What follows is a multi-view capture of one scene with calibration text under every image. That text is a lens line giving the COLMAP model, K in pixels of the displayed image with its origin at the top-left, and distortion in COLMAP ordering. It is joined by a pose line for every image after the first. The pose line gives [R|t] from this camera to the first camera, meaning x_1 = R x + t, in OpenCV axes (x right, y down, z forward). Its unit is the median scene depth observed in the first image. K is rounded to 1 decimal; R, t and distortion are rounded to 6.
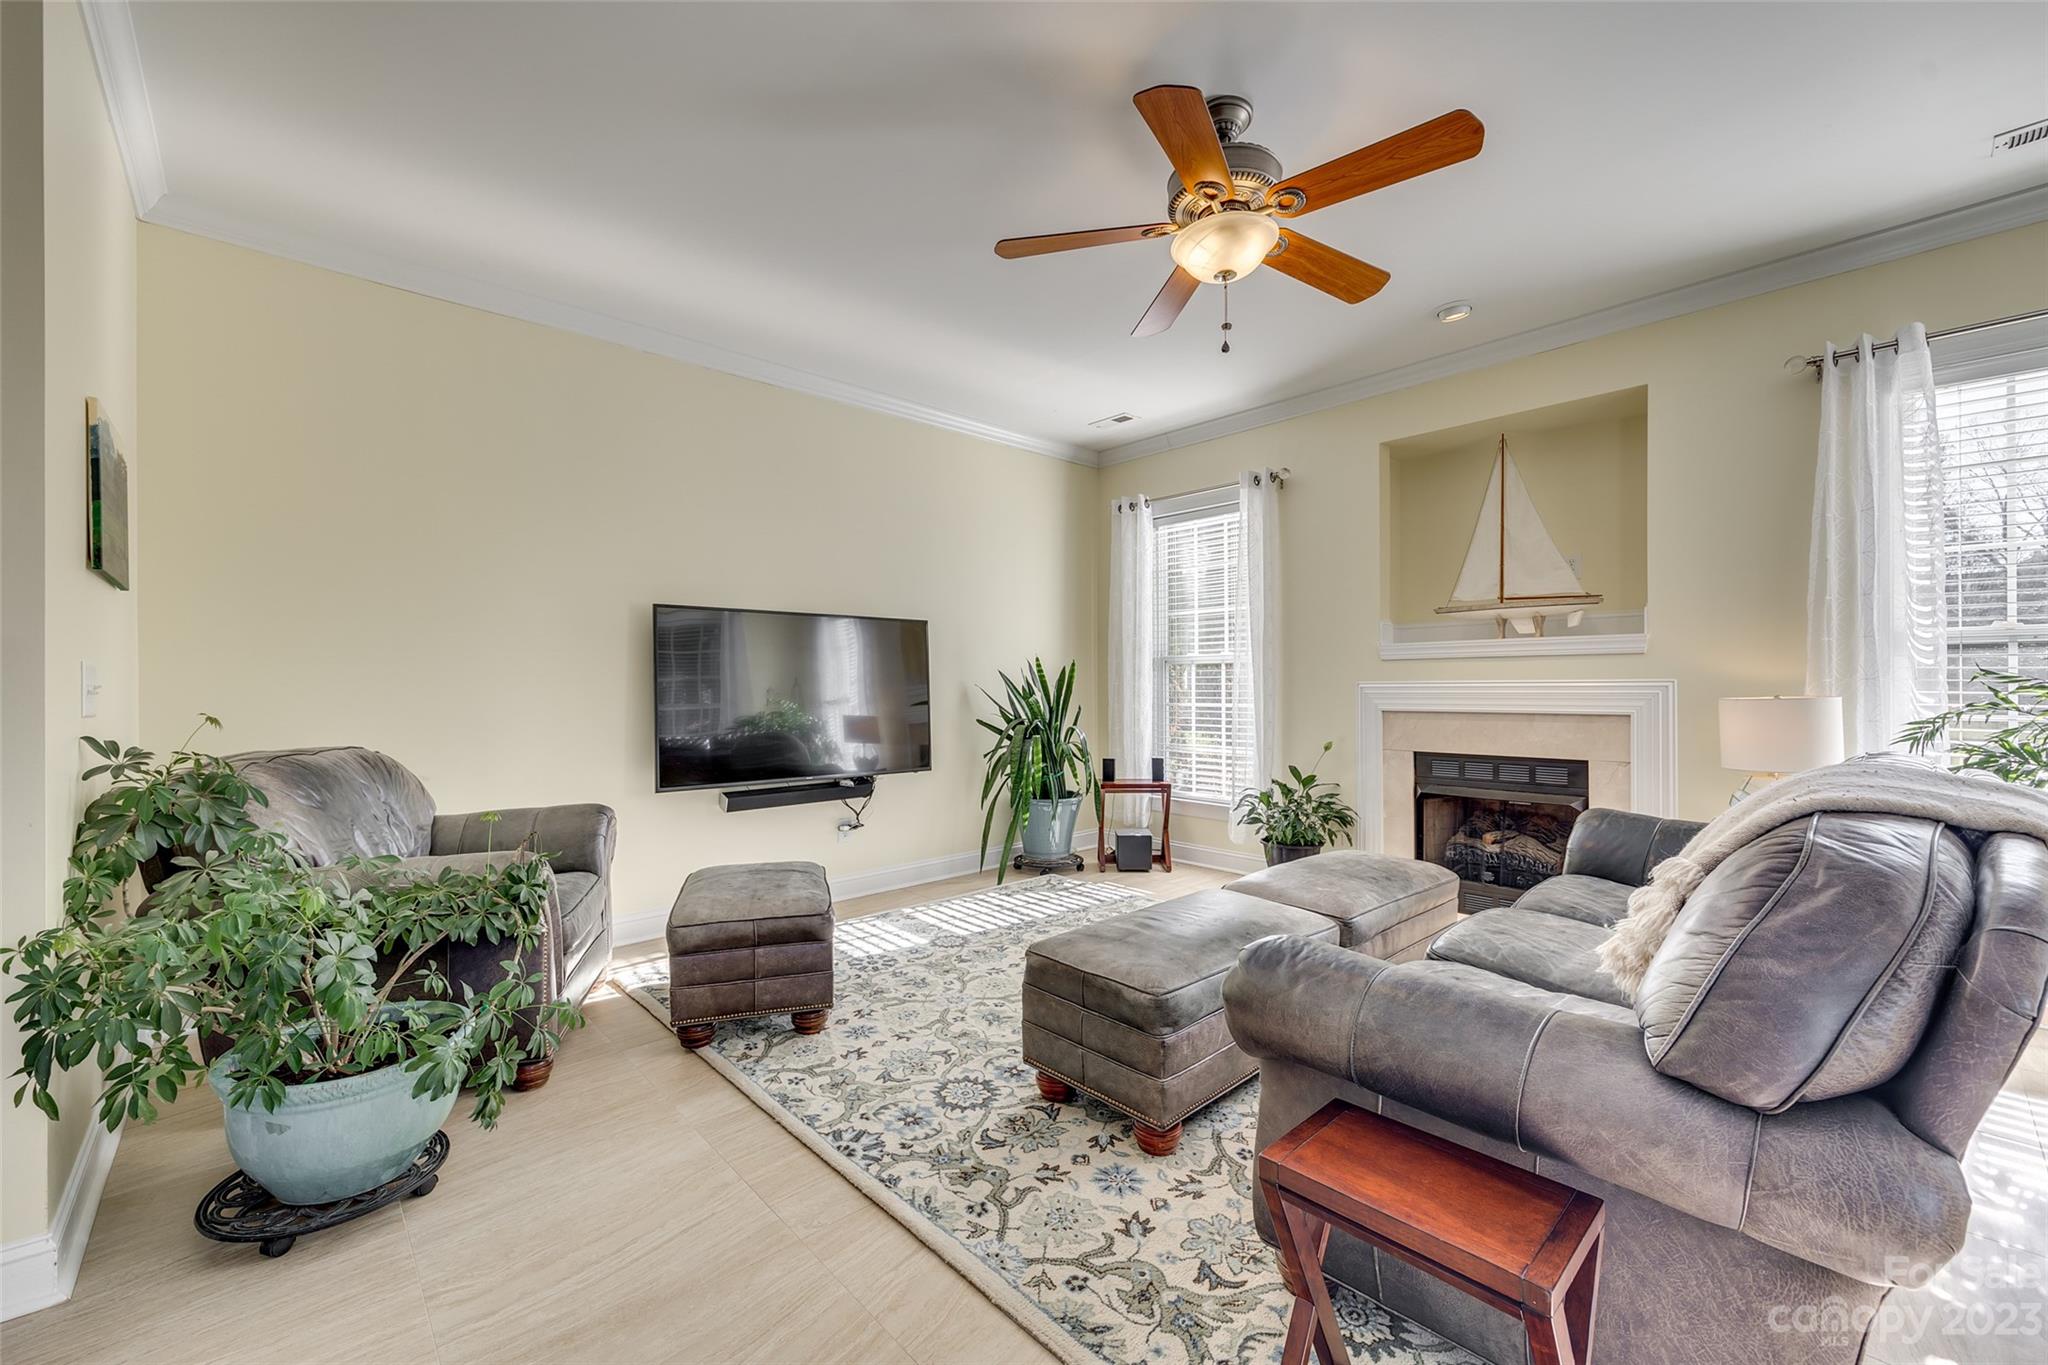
lens RADIAL K [[824.6, 0, 1024.0], [0, 824.6, 682.5], [0, 0, 1]] dist [0.003364, 0.000357]
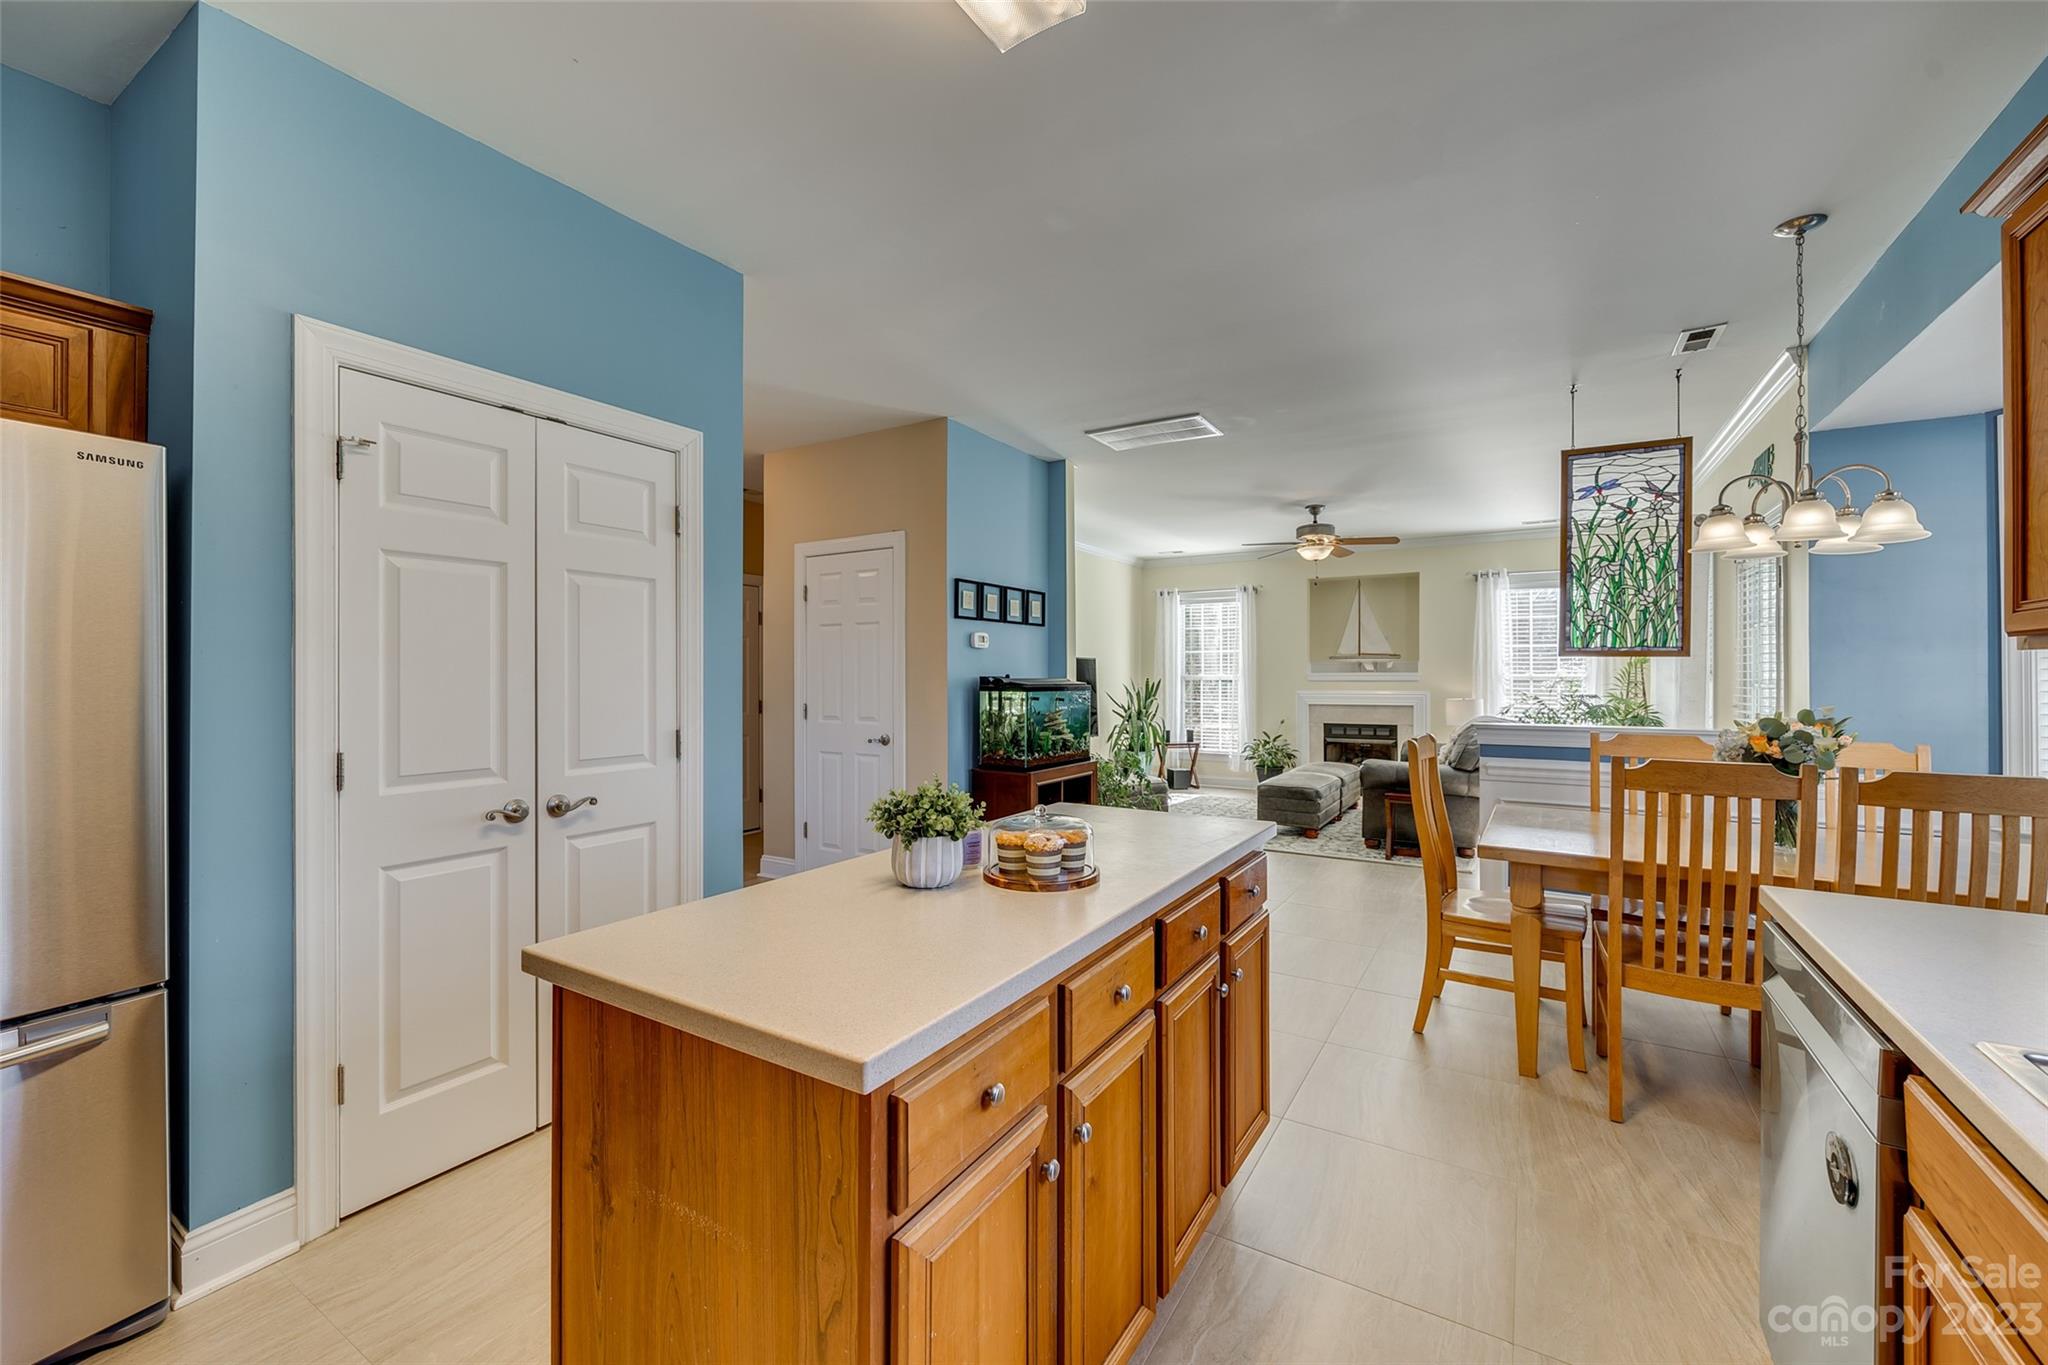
lens RADIAL K [[825.5, 0, 1024.0], [0, 825.5, 682.5], [0, 0, 1]] dist [-0.000814, -0.000060]
pose [[0.963947, 0.001908, 0.266086, -0.818114], [-0.004163, 0.999960, 0.007909, -0.035570], [-0.266060, -0.008731, 0.963917, -0.836689]]
